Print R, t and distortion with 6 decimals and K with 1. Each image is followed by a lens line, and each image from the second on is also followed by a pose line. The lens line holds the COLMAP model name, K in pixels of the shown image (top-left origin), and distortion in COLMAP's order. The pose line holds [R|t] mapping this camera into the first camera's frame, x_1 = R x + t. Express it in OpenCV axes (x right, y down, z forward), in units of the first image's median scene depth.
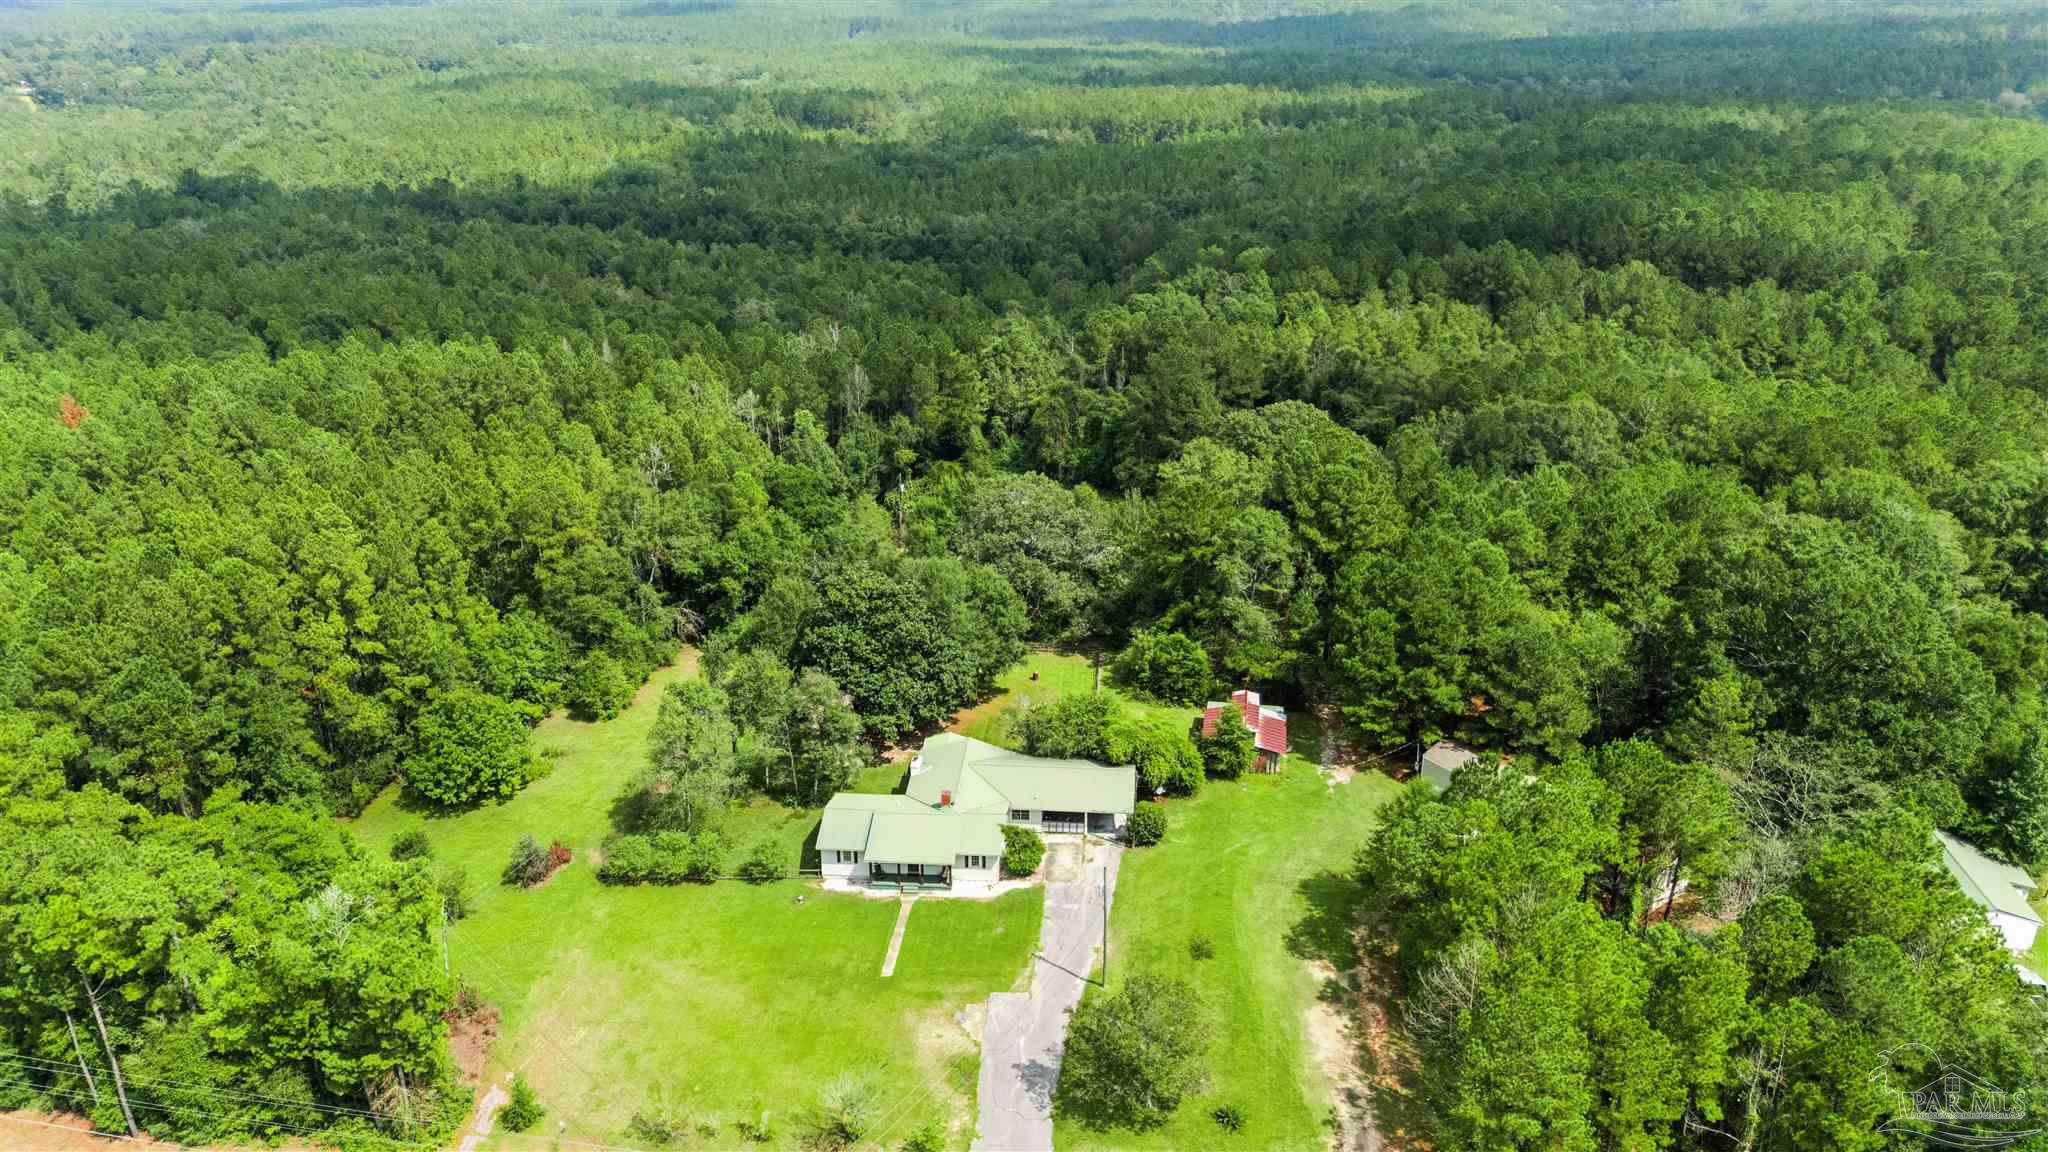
lens RADIAL K [[1484.4, 0, 1031.8], [0, 1484.4, 578.8], [0, 0, 1]] dist [0.057441, -0.051587]
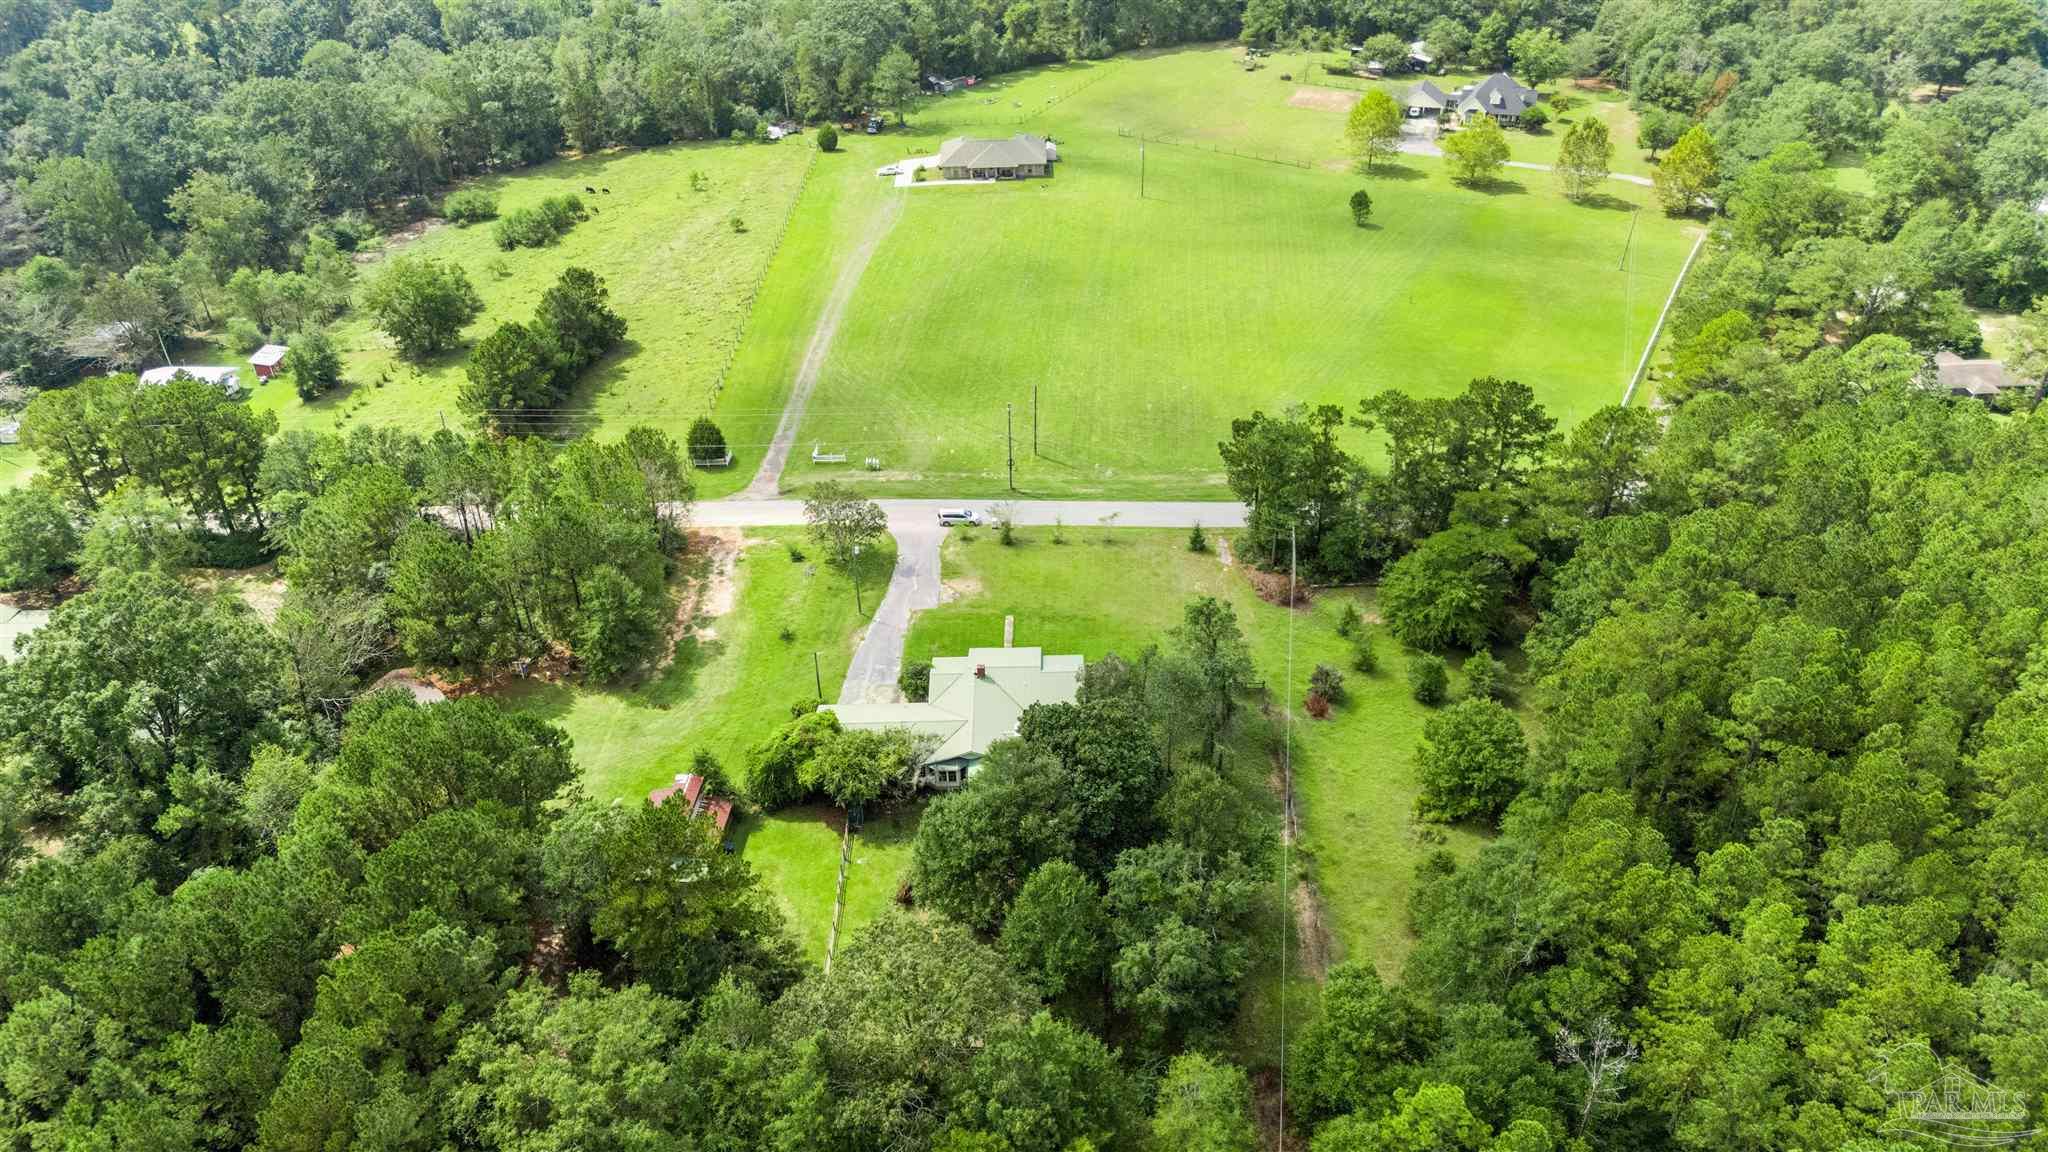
lens RADIAL K [[1484.4, 0, 1031.8], [0, 1484.4, 578.8], [0, 0, 1]] dist [0.057441, -0.051587]
pose [[-0.996699, 0.067677, -0.044851, -0.055973], [-0.000047, 0.551945, 0.833881, -0.946775], [0.081190, 0.831130, -0.550120, 1.744726]]
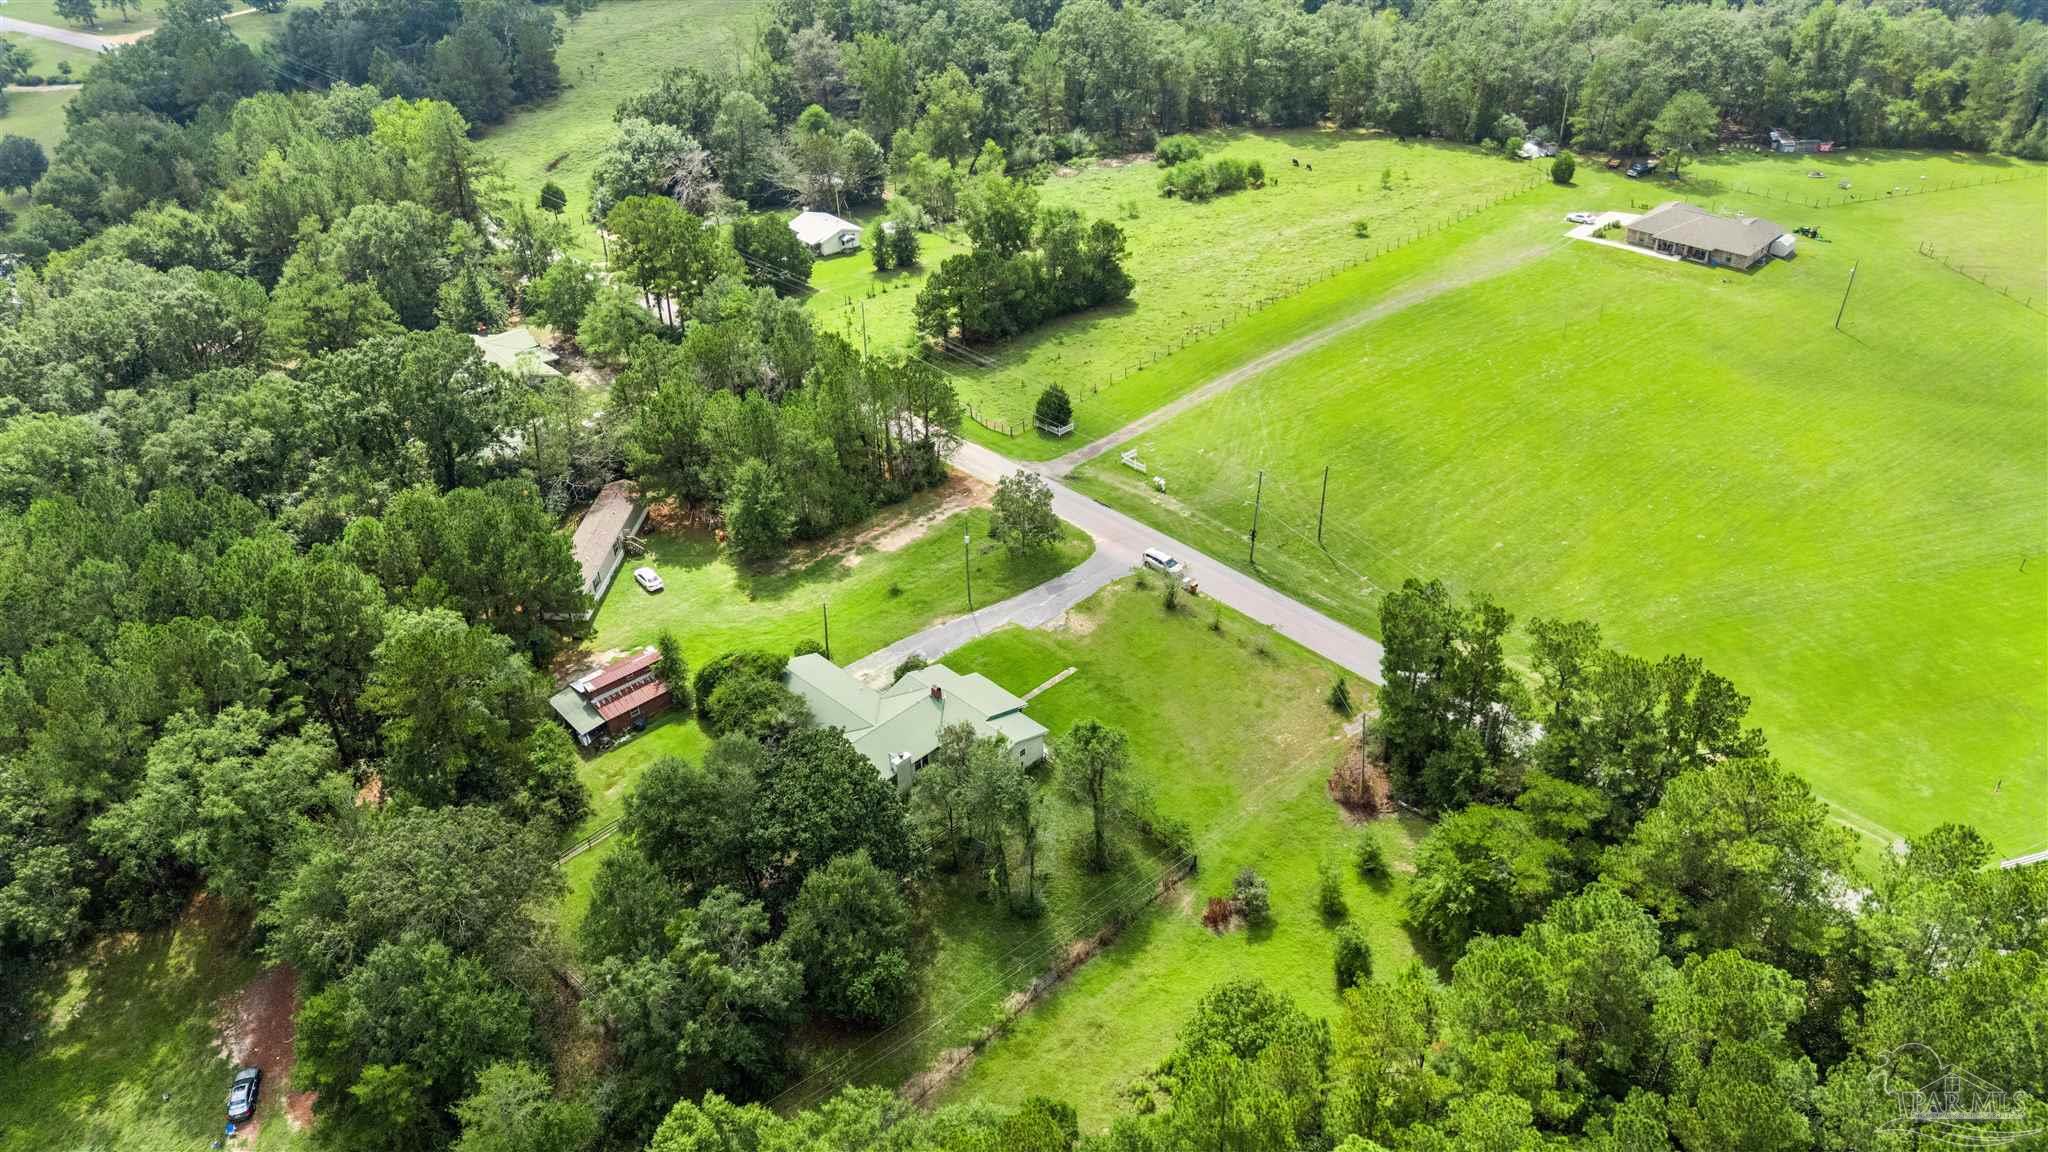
lens RADIAL K [[1484.4, 0, 1031.8], [0, 1484.4, 578.8], [0, 0, 1]] dist [0.057441, -0.051587]
pose [[-0.760467, -0.338592, 0.554117, -0.782489], [0.279384, 0.599699, 0.749870, -0.802555], [-0.586204, 0.725063, -0.361454, 1.436432]]
